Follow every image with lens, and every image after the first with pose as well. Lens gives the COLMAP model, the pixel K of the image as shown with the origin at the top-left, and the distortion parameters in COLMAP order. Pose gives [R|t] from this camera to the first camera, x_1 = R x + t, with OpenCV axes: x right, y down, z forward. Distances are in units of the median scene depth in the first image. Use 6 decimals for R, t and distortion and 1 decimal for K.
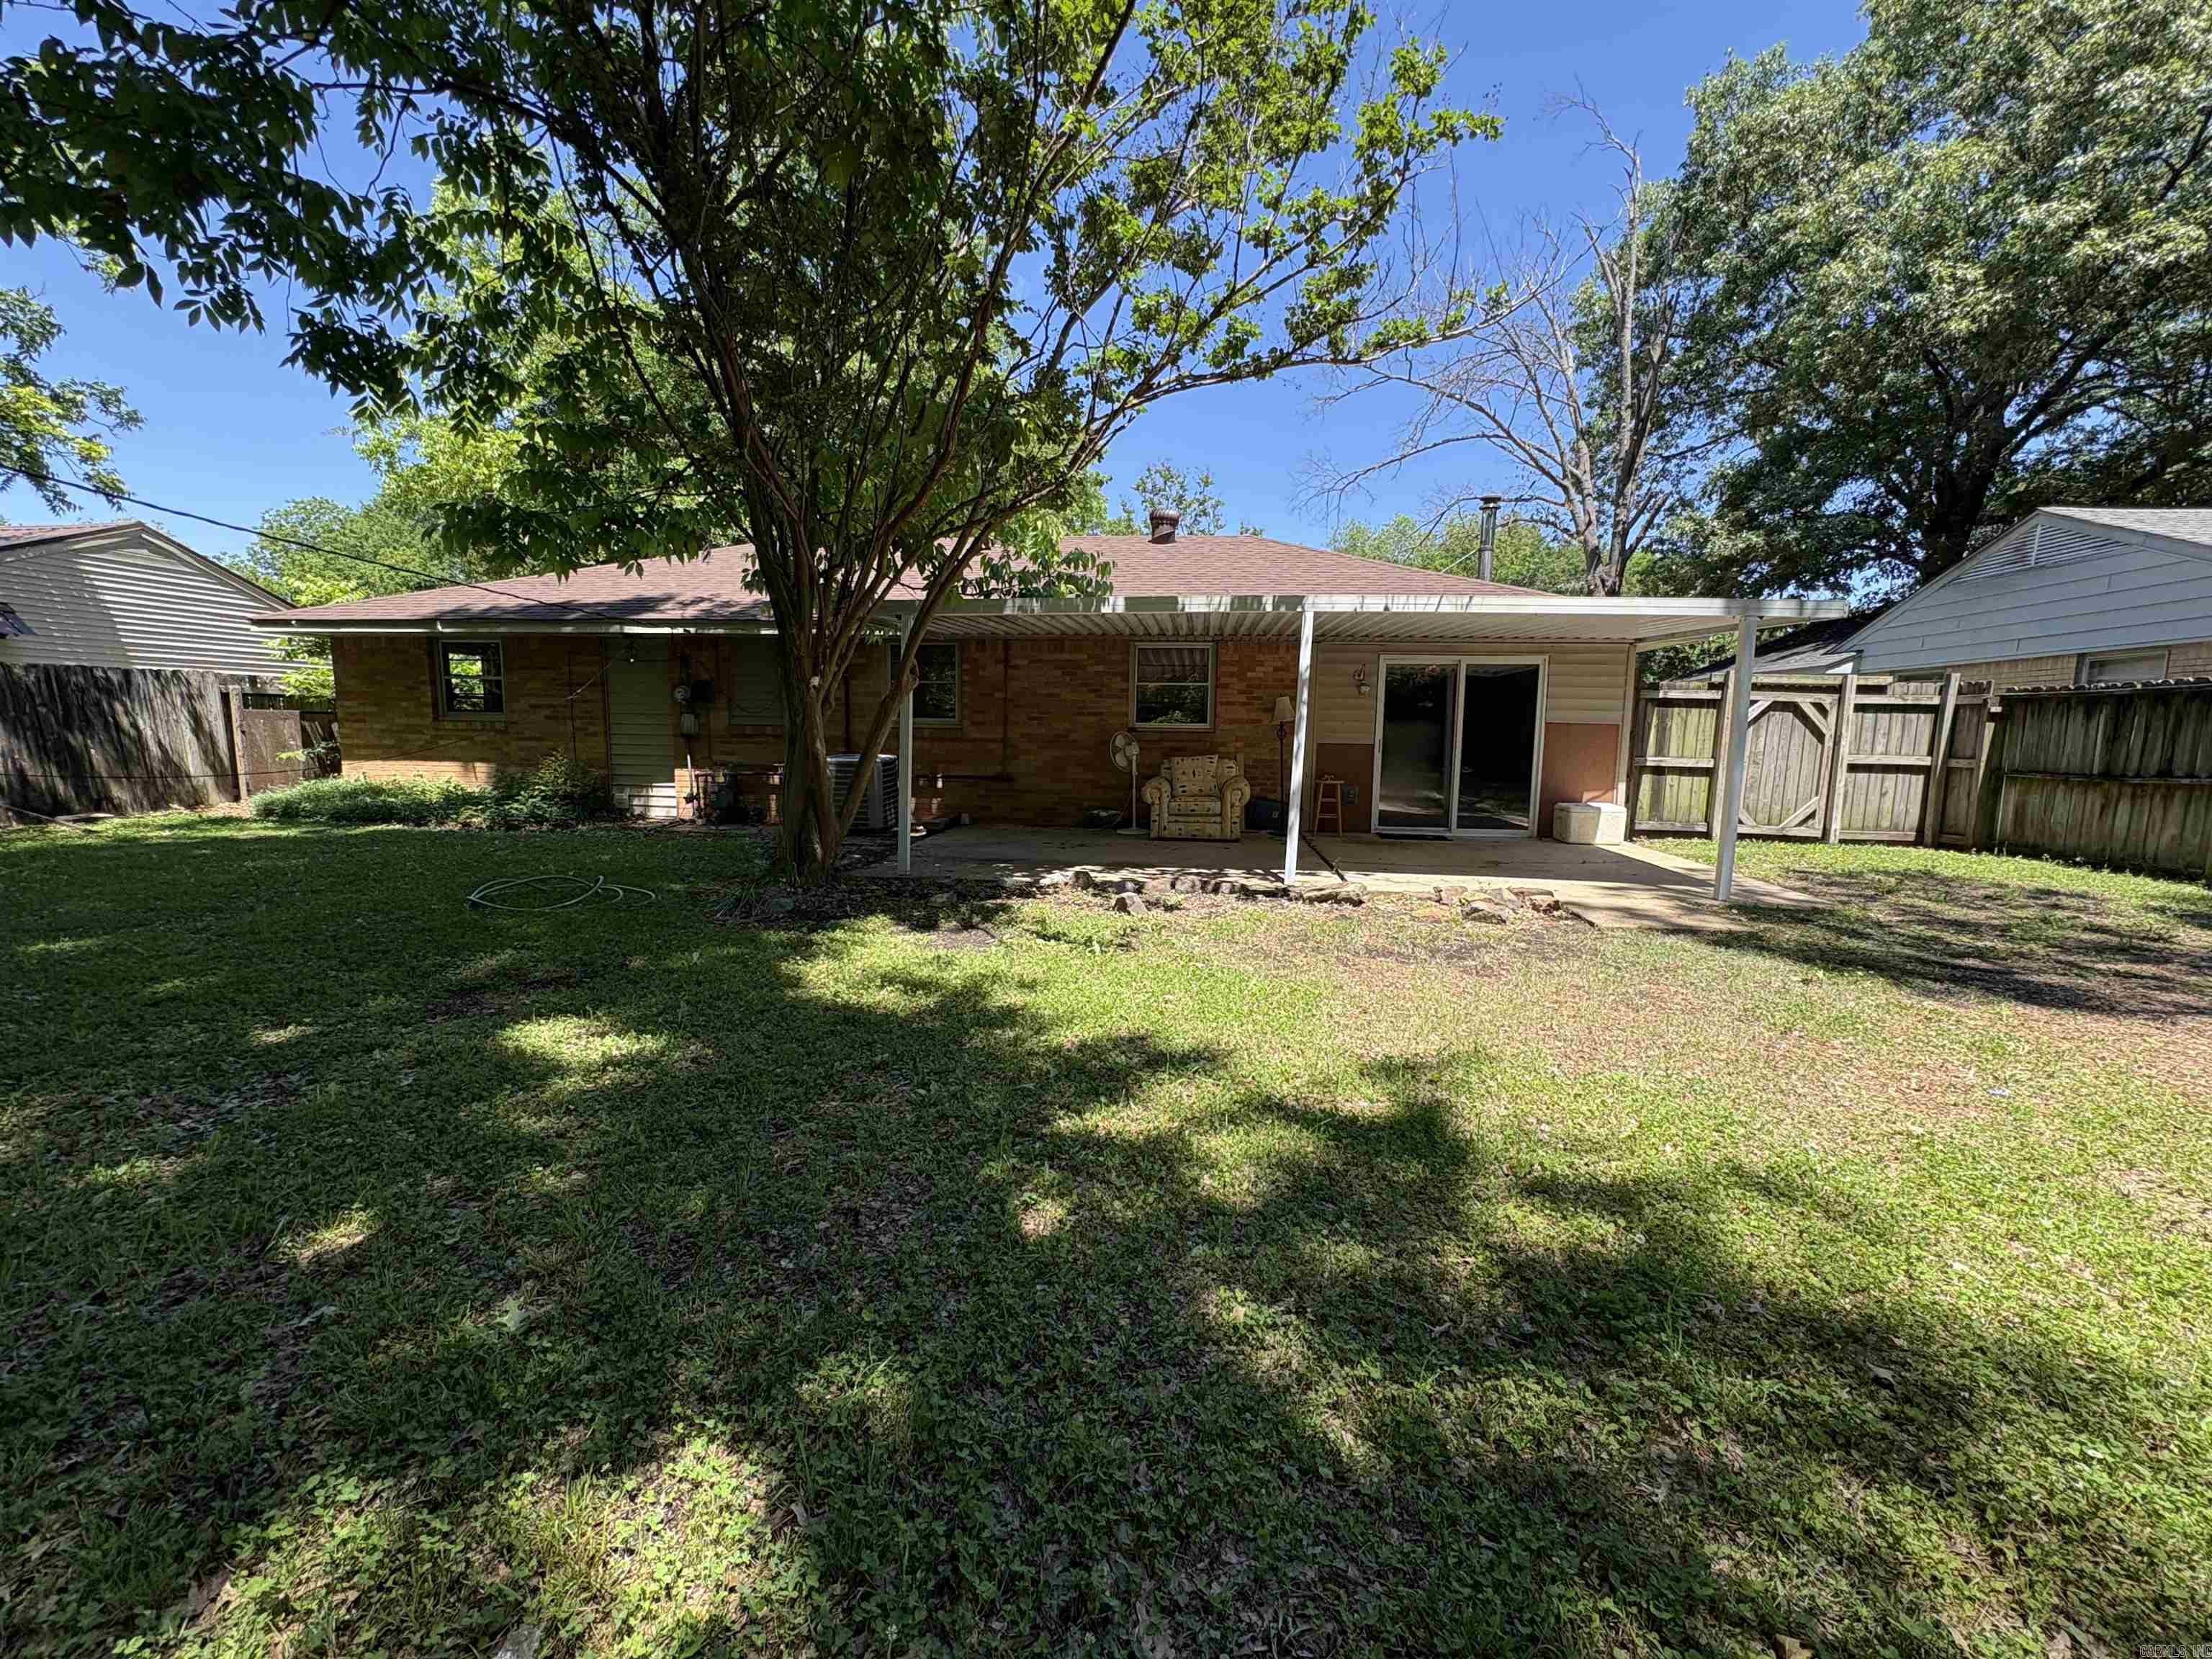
lens RADIAL K [[851.4, 0, 1110.0], [0, 851.4, 835.0], [0, 0, 1]] dist [0.003905, 0.000313]
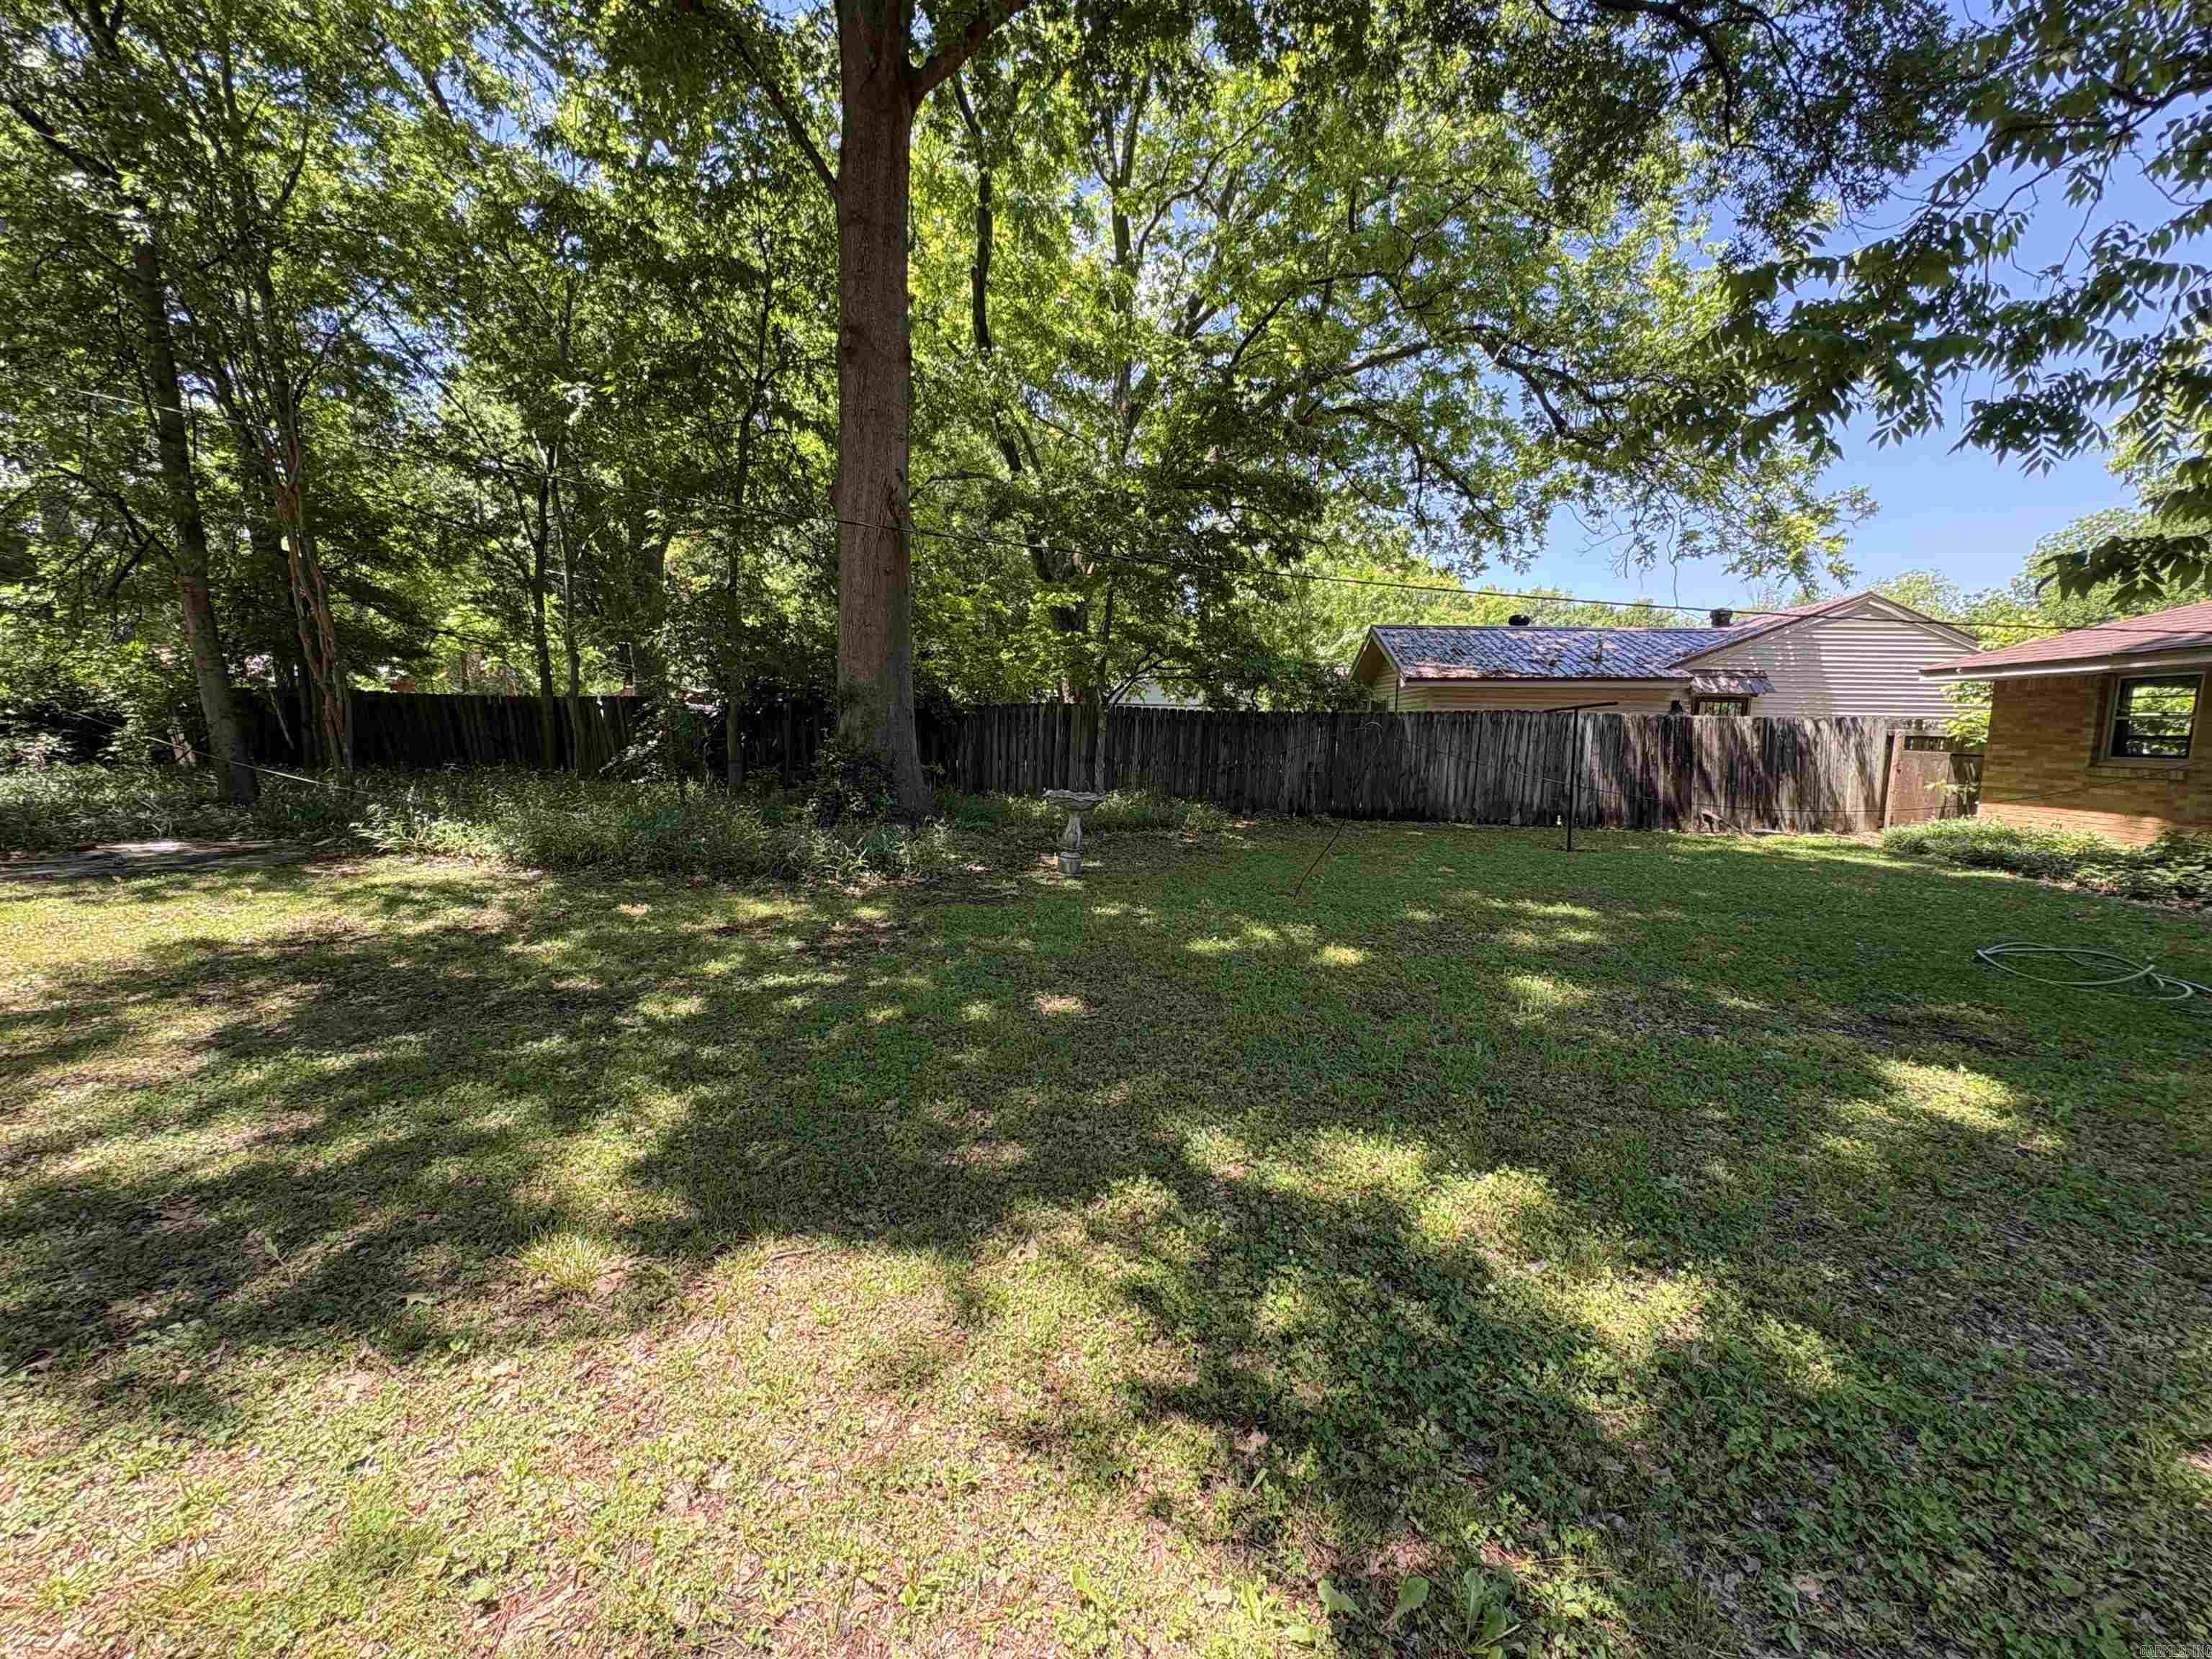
lens RADIAL K [[882.5, 0, 1104.0], [0, 882.5, 827.1], [0, 0, 1]] dist [0.008214, -0.000316]
pose [[0.009374, 0.098781, -0.995065, 0.143272], [-0.144820, 0.984751, 0.096393, -0.013399], [0.989414, 0.143202, 0.023536, -0.031492]]
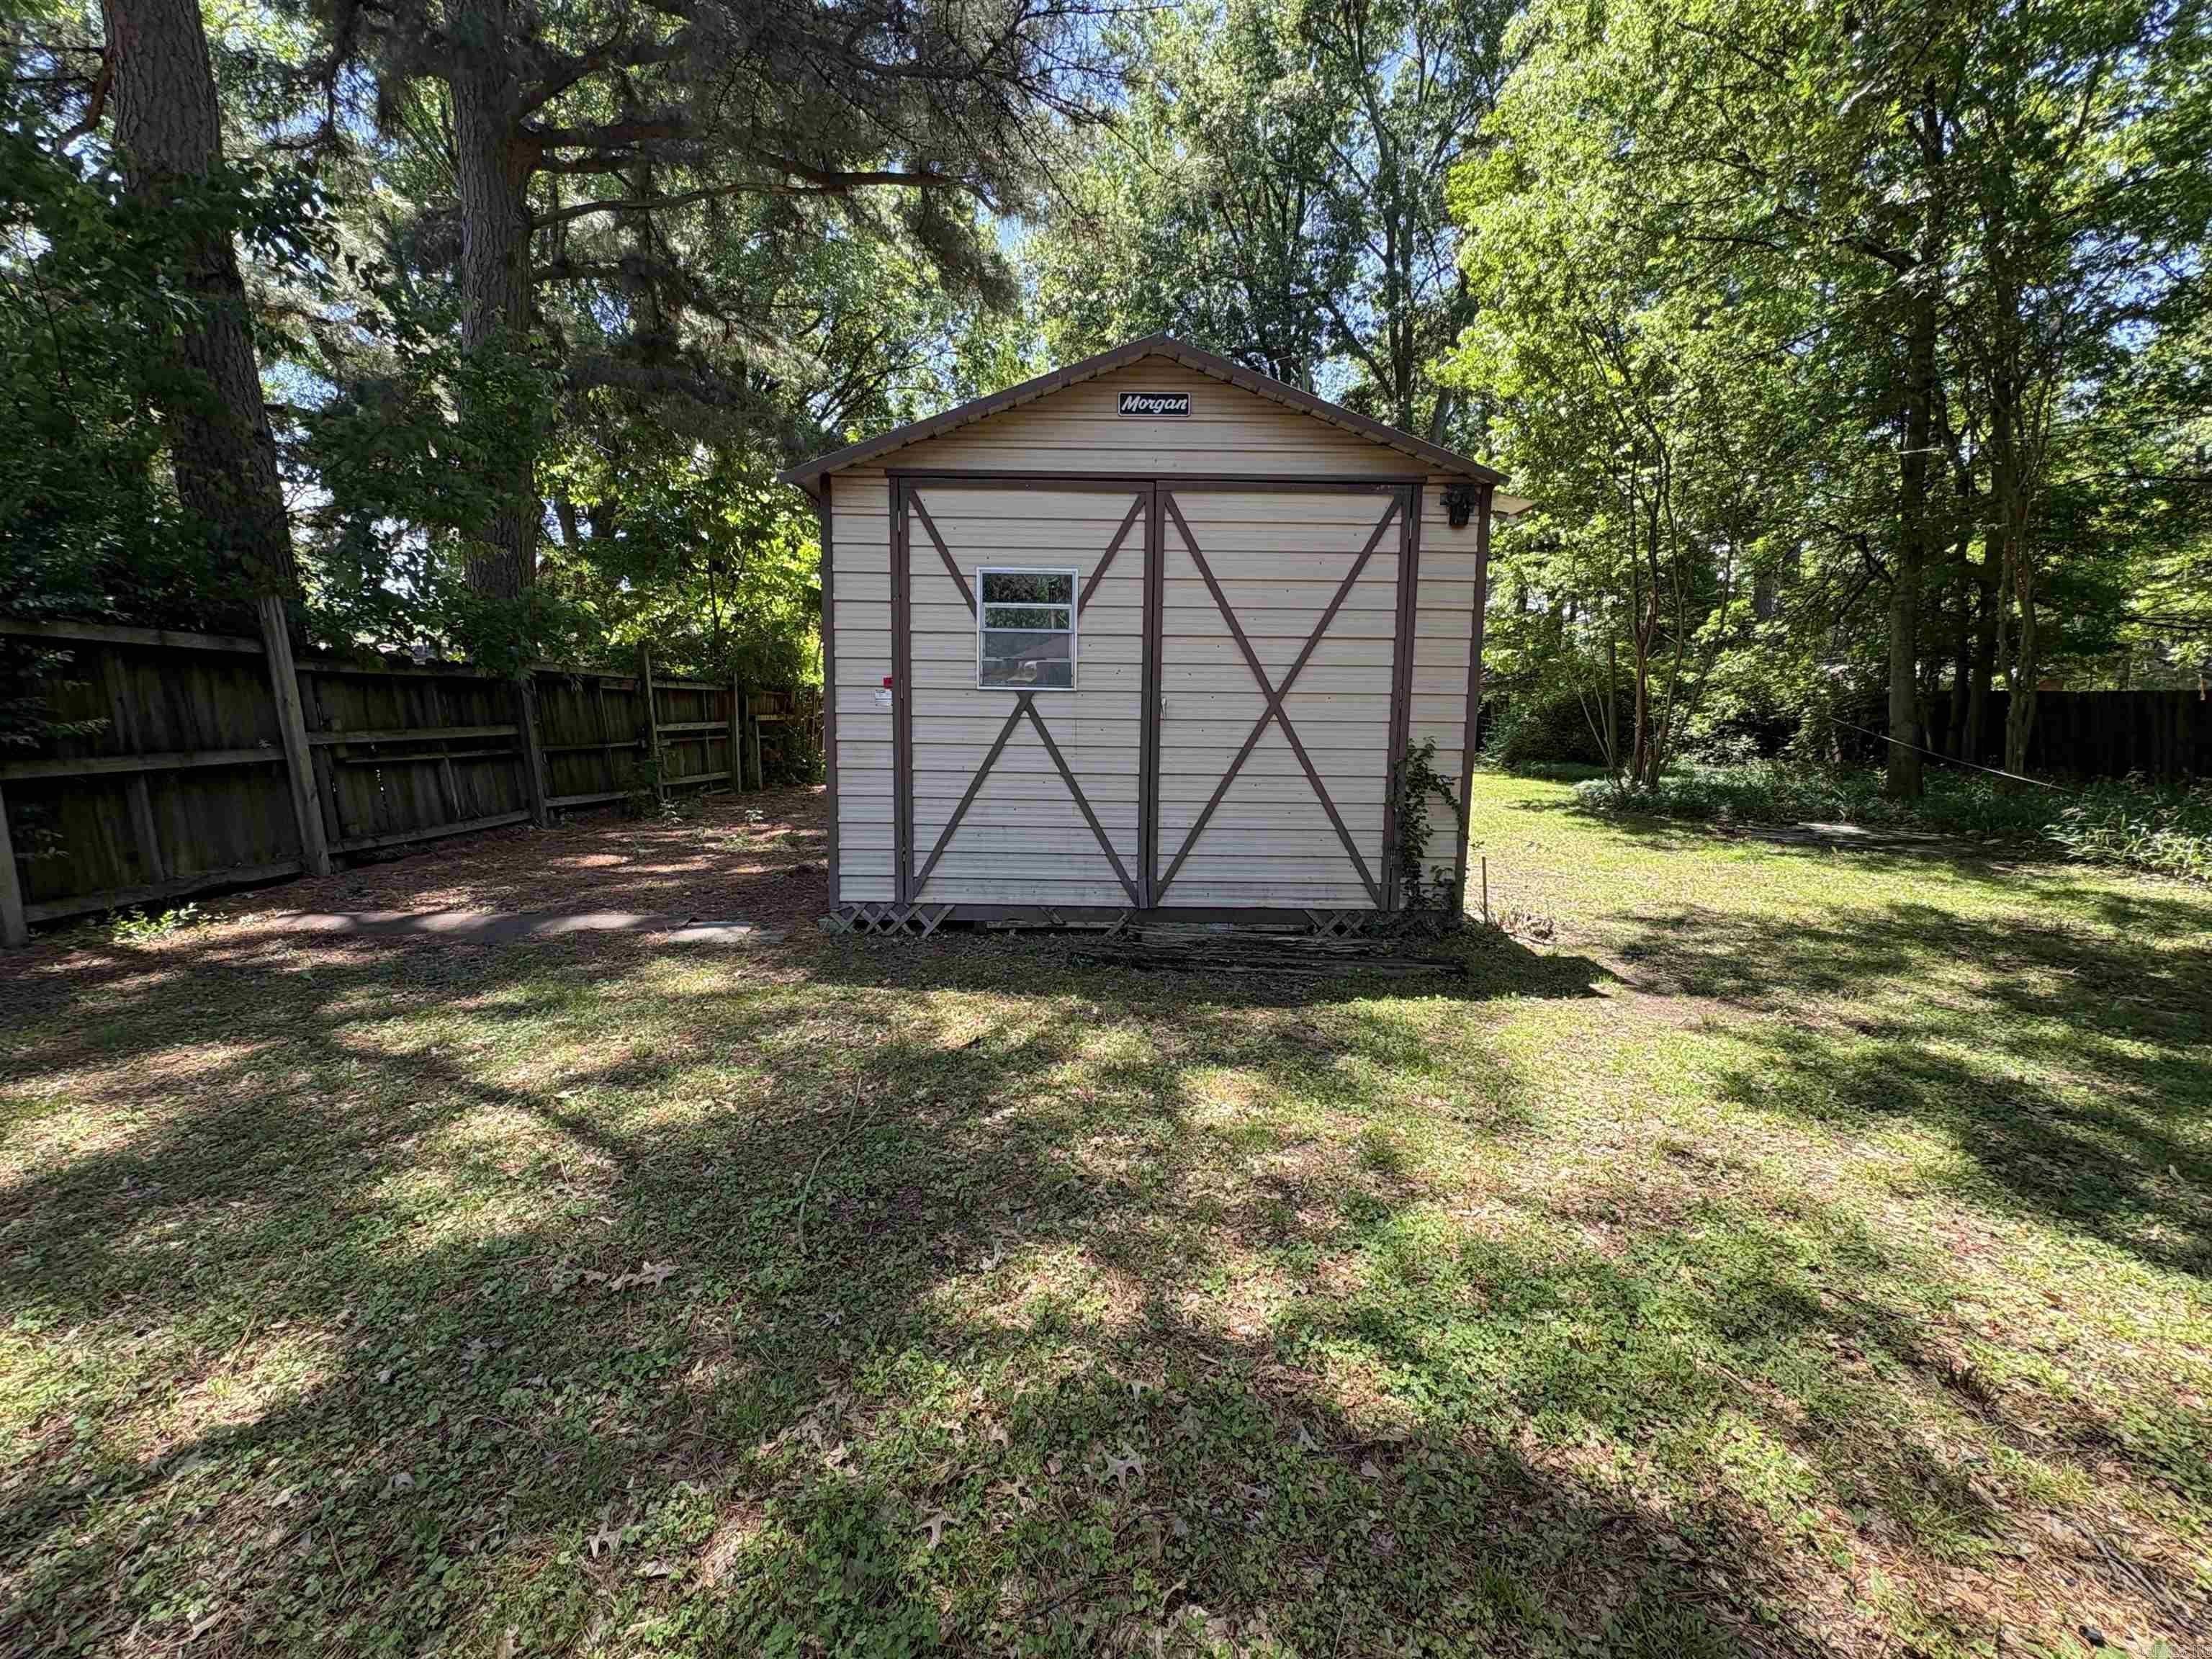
lens RADIAL K [[882.5, 0, 1098.9], [0, 882.5, 816.5], [0, 0, 1]] dist [0.008214, -0.000316]
pose [[-0.991191, -0.004356, -0.132371, 0.260328], [-0.035641, 0.971362, 0.234916, -0.001364], [0.127557, 0.237565, -0.962960, -0.044597]]
